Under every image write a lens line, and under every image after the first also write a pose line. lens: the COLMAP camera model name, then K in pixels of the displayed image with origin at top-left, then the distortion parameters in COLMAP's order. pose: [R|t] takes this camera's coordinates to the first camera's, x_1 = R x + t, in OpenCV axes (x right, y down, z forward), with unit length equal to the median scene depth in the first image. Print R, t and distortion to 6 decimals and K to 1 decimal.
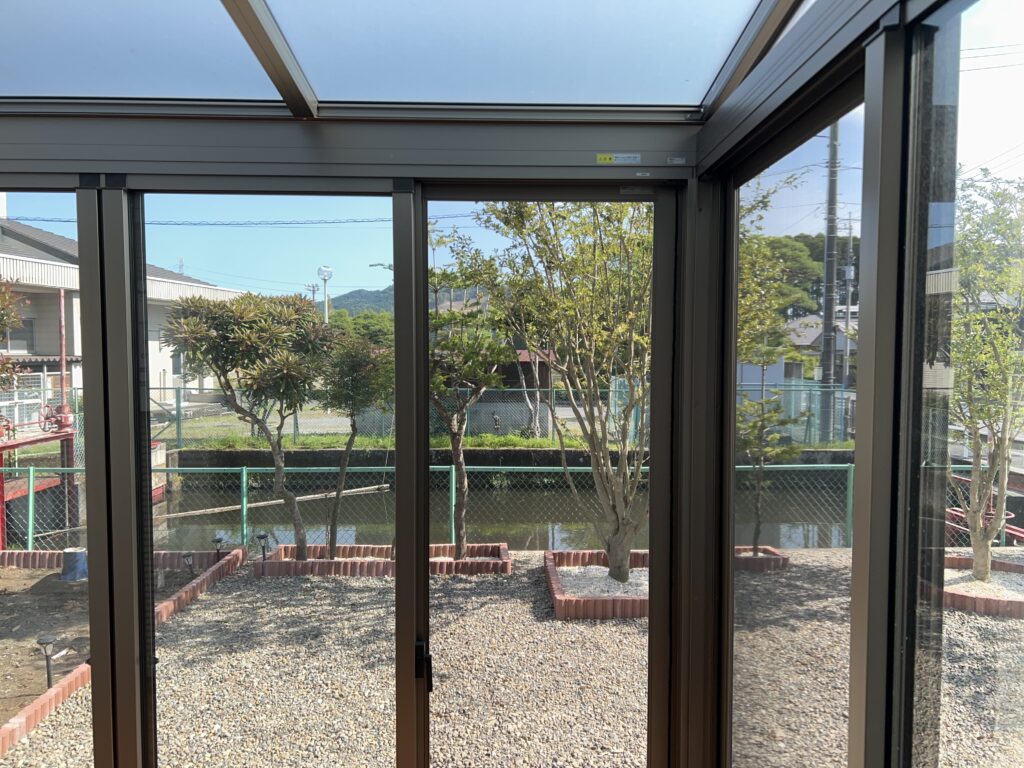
lens RADIAL K [[776.7, 0, 519.7], [0, 776.7, 385.6], [0, 0, 1]] dist [0.072404, -0.078745]
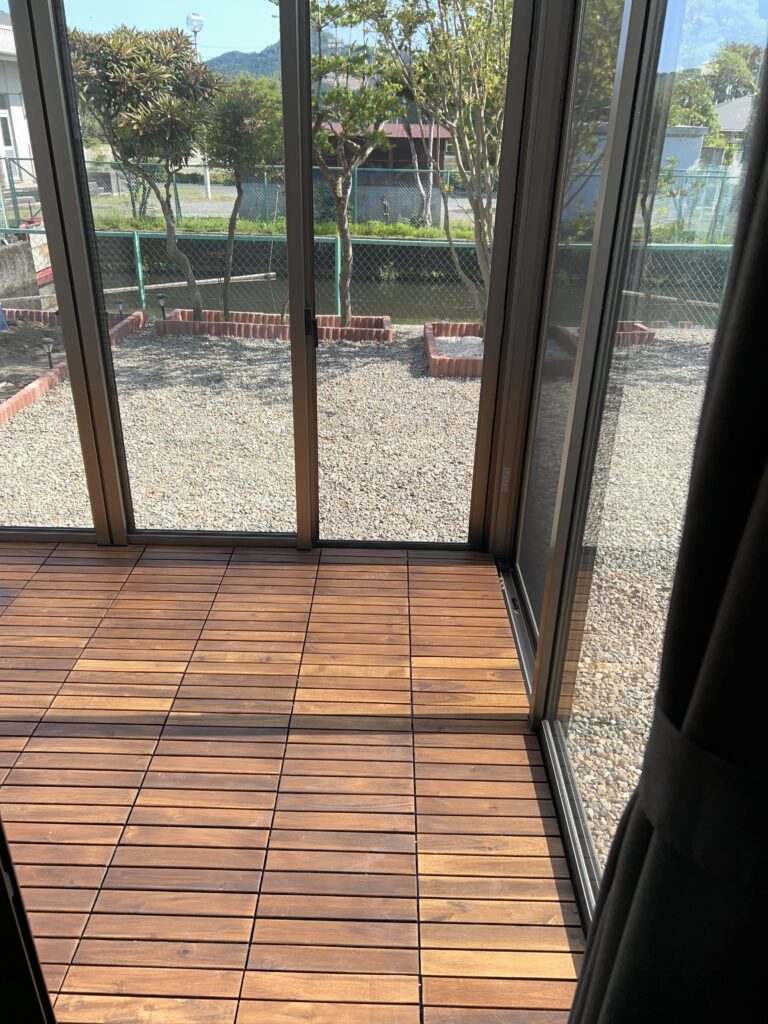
lens RADIAL K [[779.3, 0, 383.9], [0, 779.3, 516.1], [0, 0, 1]] dist [0.044238, -0.045970]
pose [[0.999124, 0.034126, -0.024215, 0.012762], [-0.021730, 0.917698, 0.396684, 0.039256], [0.035759, -0.395810, 0.917636, -0.096024]]
